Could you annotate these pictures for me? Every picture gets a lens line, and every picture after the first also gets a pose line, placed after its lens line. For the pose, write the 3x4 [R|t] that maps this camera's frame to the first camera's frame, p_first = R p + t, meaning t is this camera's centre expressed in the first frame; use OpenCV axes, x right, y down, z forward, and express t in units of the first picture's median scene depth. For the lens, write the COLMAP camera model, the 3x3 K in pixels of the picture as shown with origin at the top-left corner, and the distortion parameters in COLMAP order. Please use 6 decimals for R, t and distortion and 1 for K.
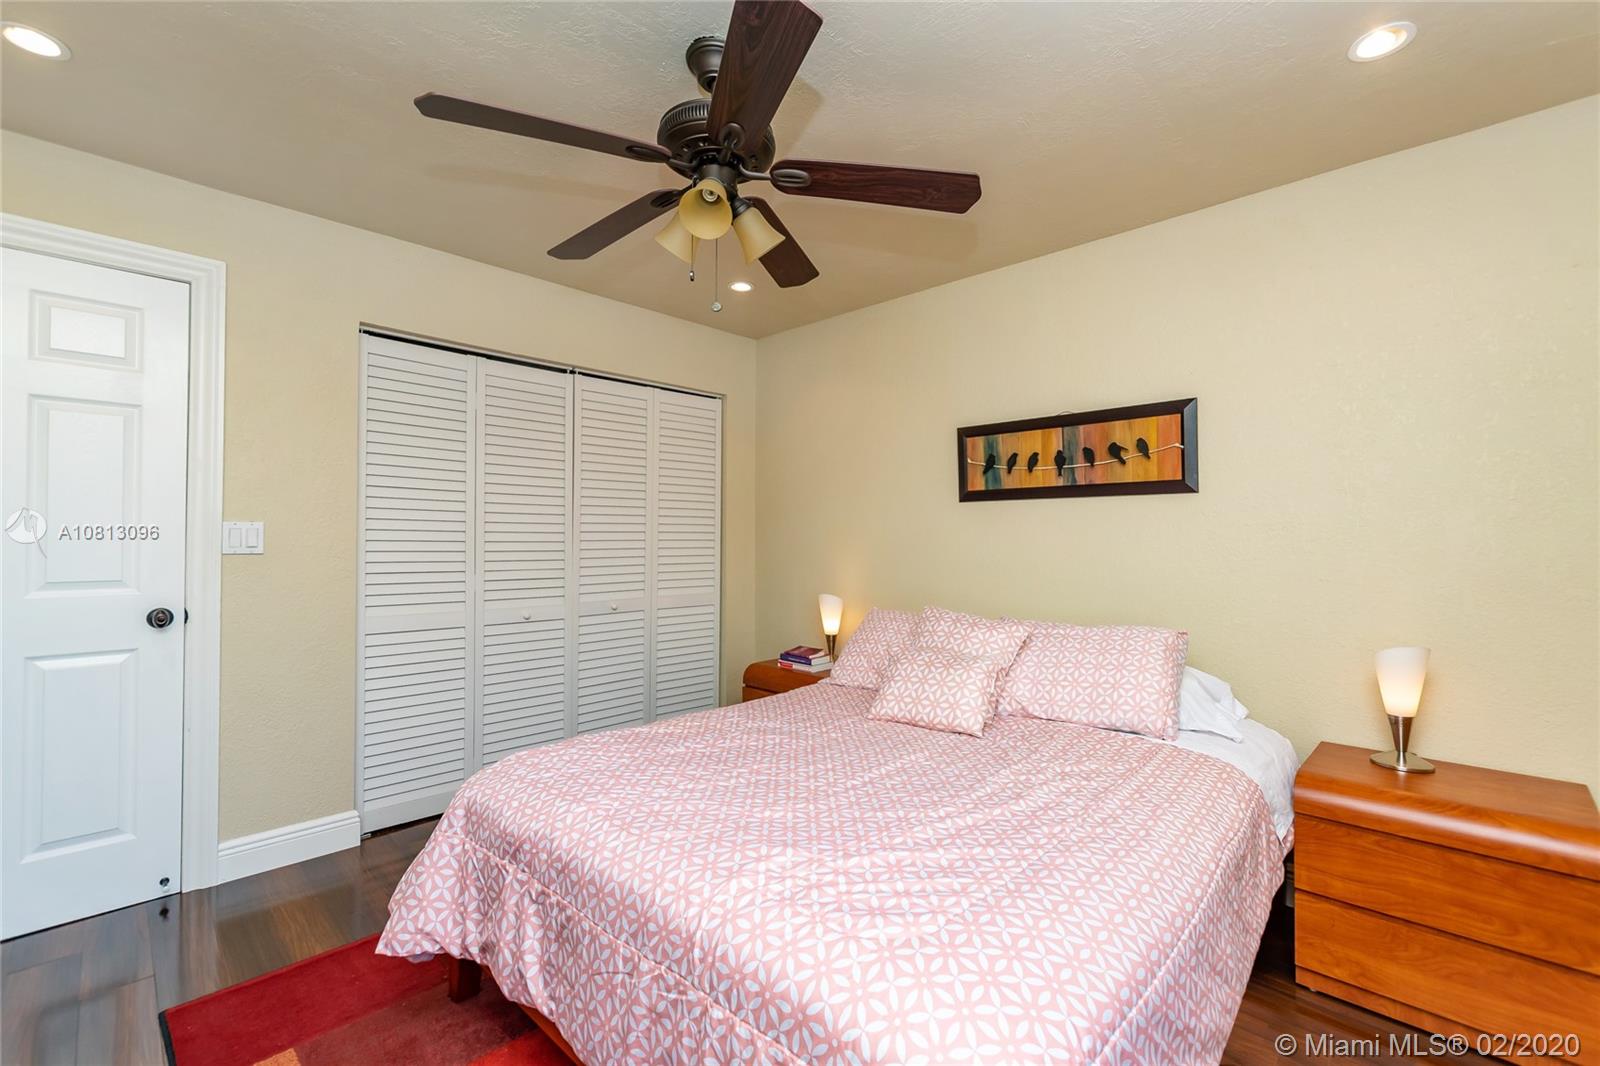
lens RADIAL K [[690.6, 0, 800.4], [0, 690.6, 531.4], [0, 0, 1]] dist [-0.000382, -0.000010]
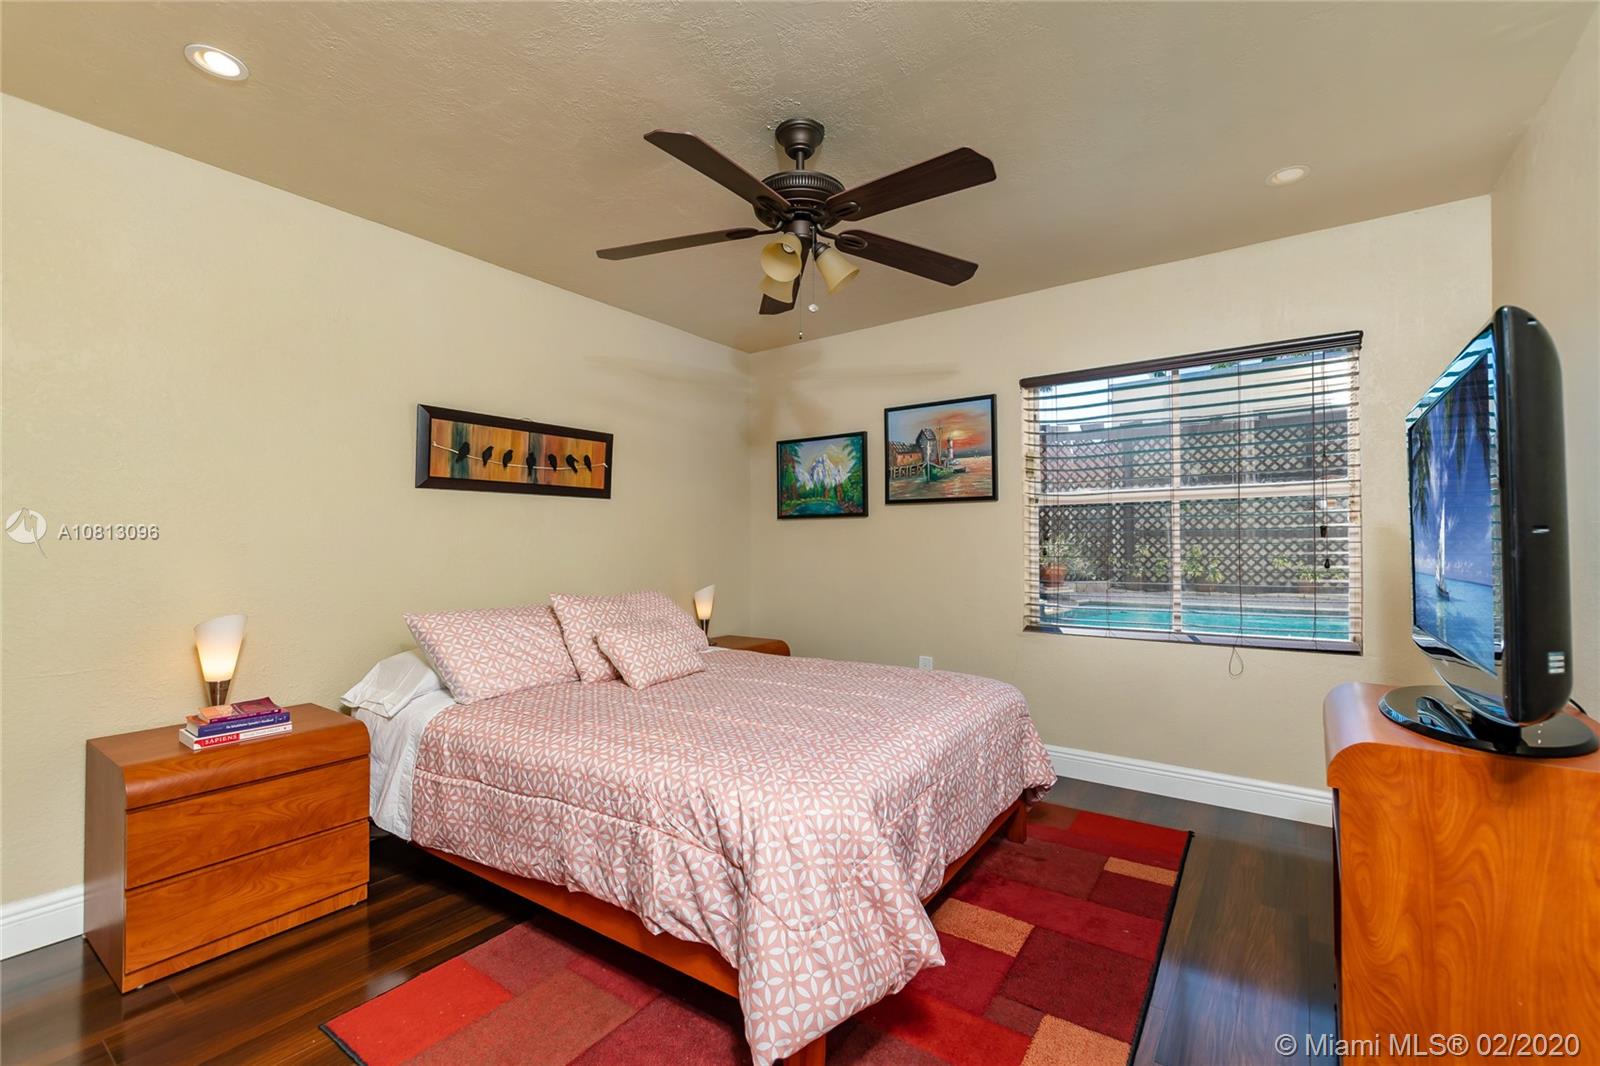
lens RADIAL K [[690.6, 0, 799.0], [0, 690.6, 532.5], [0, 0, 1]] dist [-0.000382, -0.000010]
pose [[-0.160623, 0.010743, 0.986957, -0.786141], [-0.005954, 0.999912, -0.011854, 0.025098], [-0.986998, -0.007780, -0.160545, 0.712354]]
